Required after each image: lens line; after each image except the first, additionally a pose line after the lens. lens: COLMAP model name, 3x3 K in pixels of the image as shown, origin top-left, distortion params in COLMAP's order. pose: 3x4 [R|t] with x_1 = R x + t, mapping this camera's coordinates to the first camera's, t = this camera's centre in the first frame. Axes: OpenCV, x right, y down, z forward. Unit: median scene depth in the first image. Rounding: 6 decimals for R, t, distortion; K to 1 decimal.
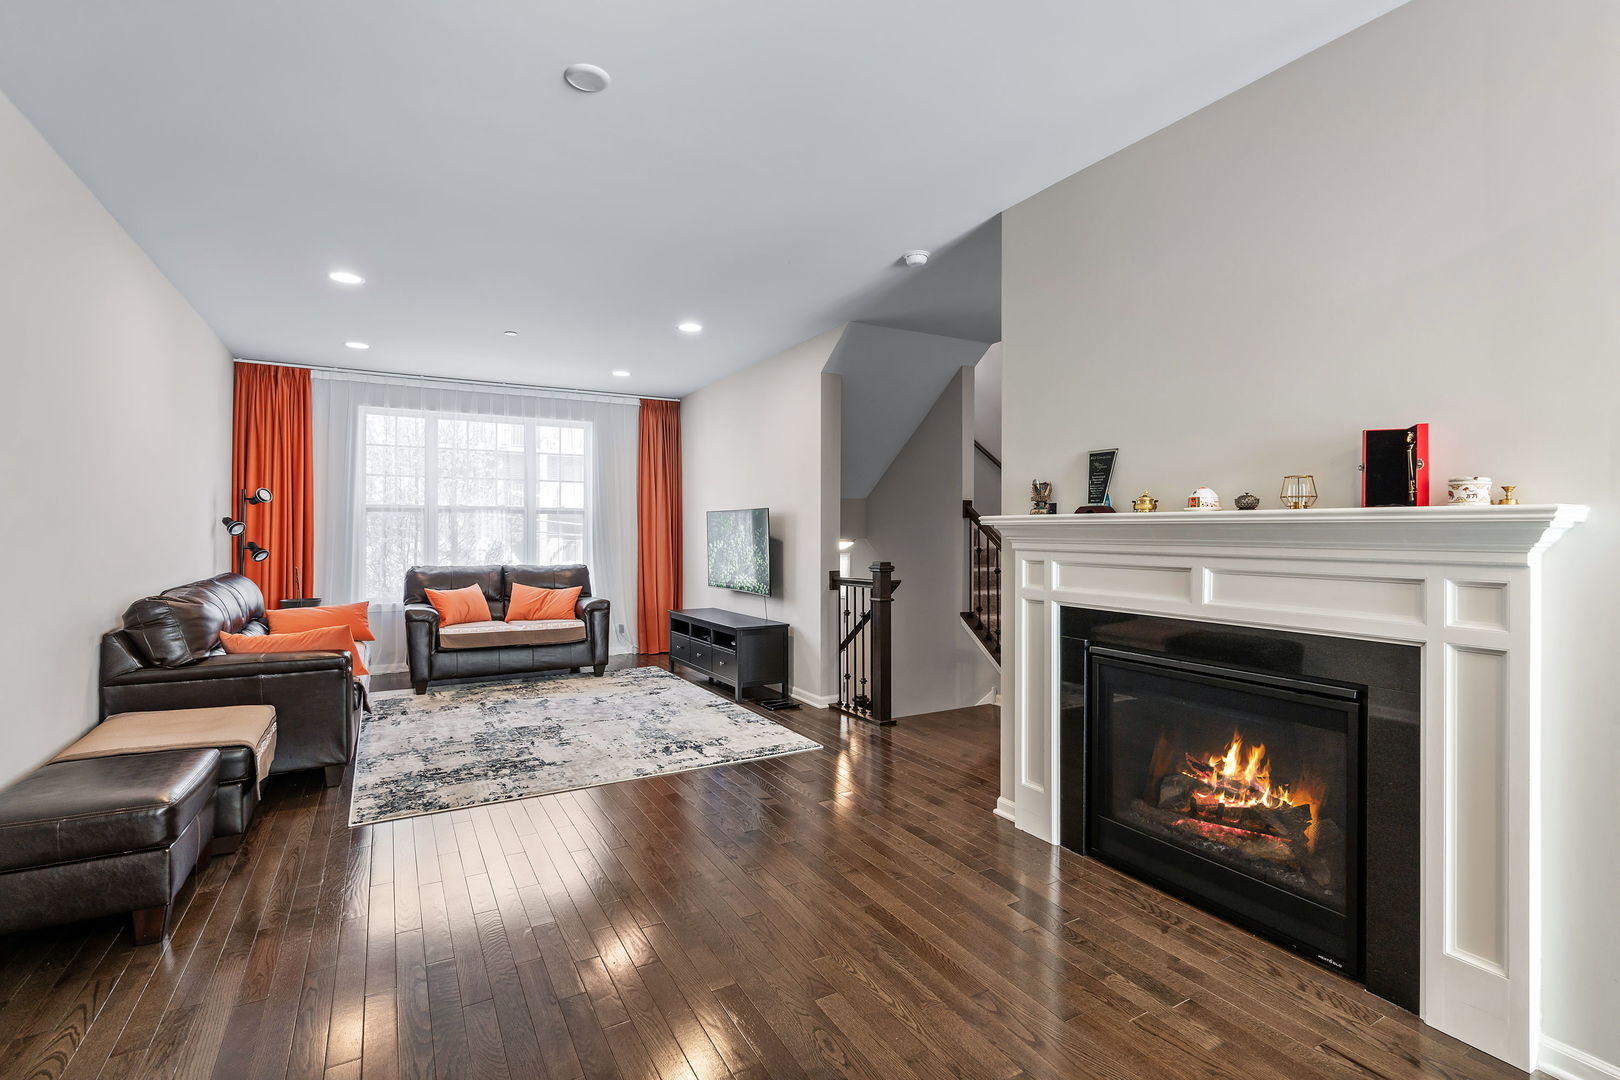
lens RADIAL K [[742.0, 0, 795.1], [0, 742.0, 519.0], [0, 0, 1]] dist [-0.002256, -0.000176]
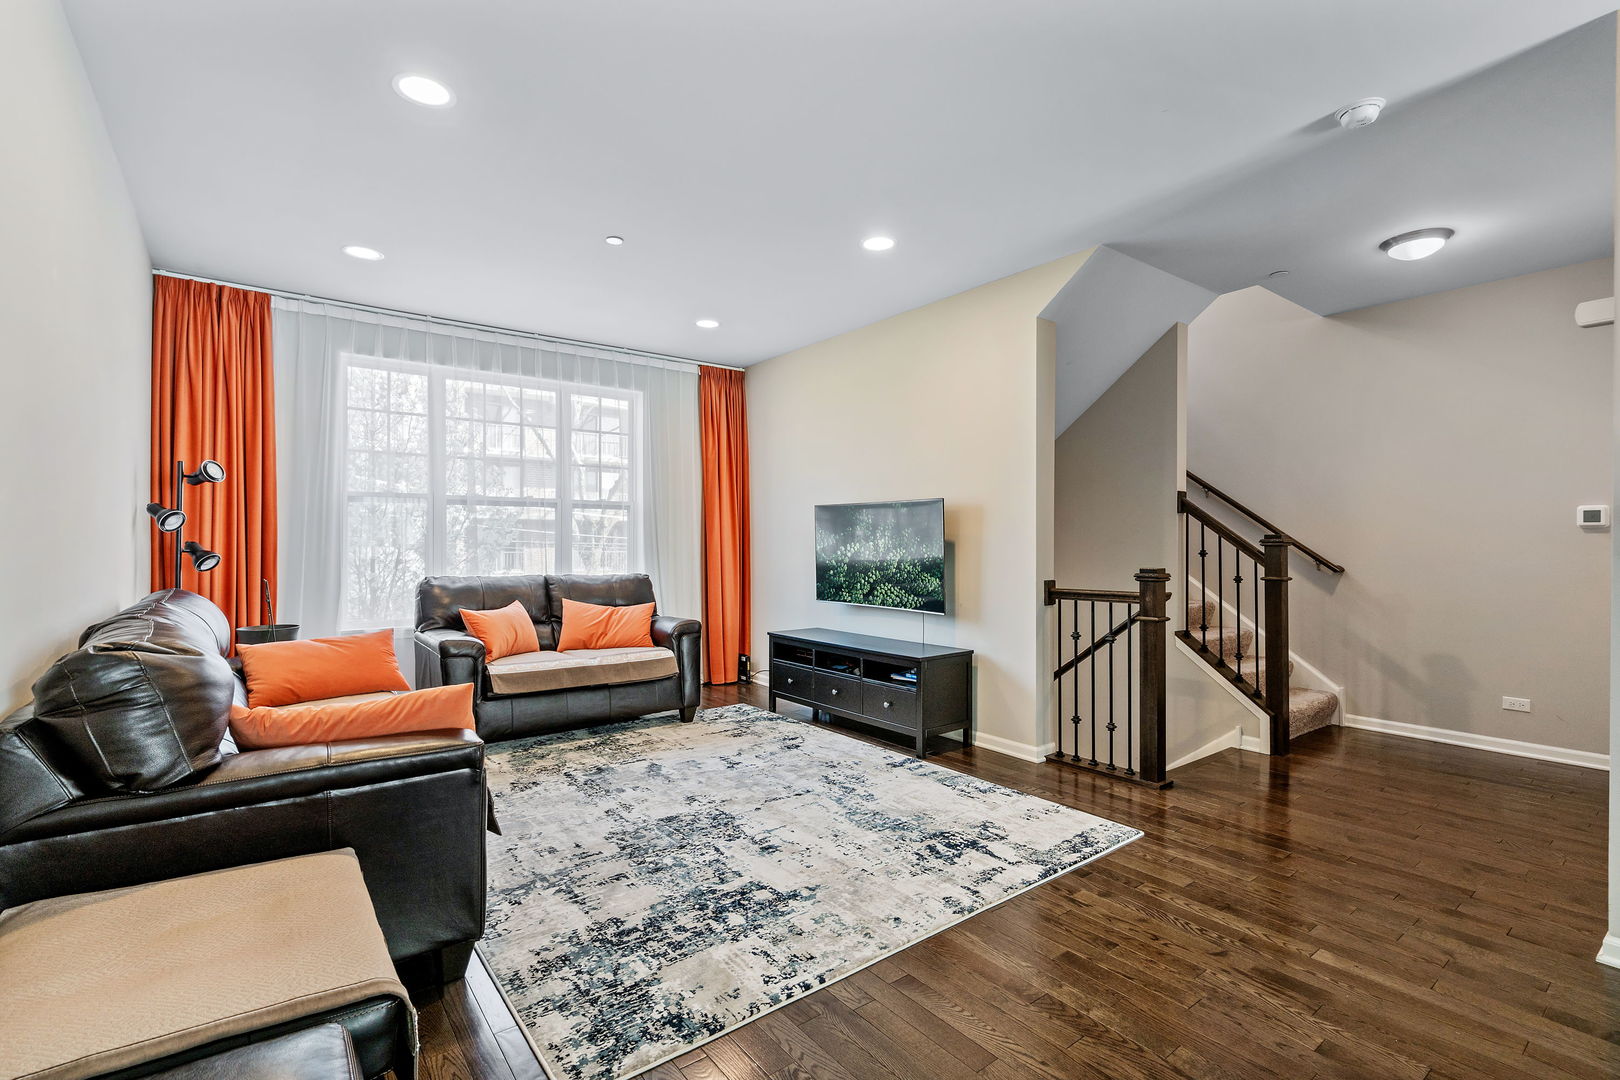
lens RADIAL K [[742.0, 0, 811.4], [0, 742.0, 533.0], [0, 0, 1]] dist [-0.002256, -0.000176]
pose [[0.990222, 0.002513, 0.139477, -0.279809], [-0.003529, 0.999969, 0.007035, 0.016372], [-0.139455, -0.007458, 0.990200, 0.270411]]
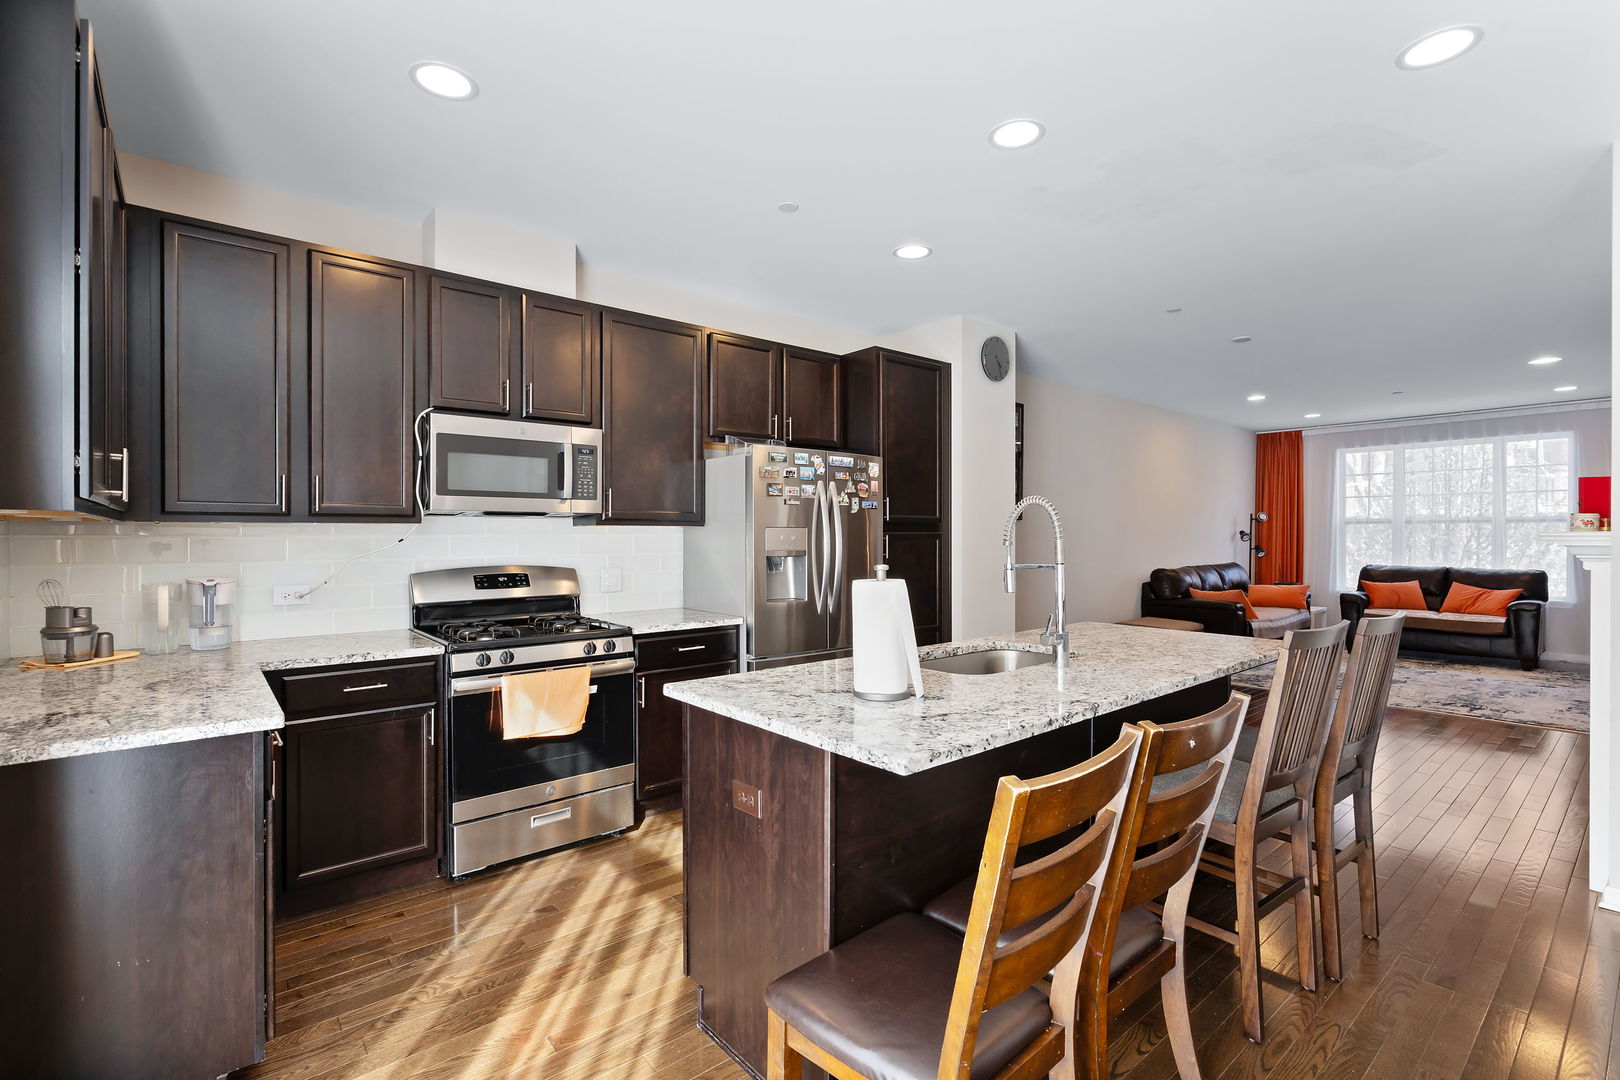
lens RADIAL K [[742.0, 0, 807.1], [0, 742.0, 534.9], [0, 0, 1]] dist [-0.002256, -0.000176]
pose [[0.188445, 0.003302, -0.982078, 0.716803], [0.016831, 0.999837, 0.006591, -0.019017], [0.981939, -0.017772, 0.188359, -0.308588]]
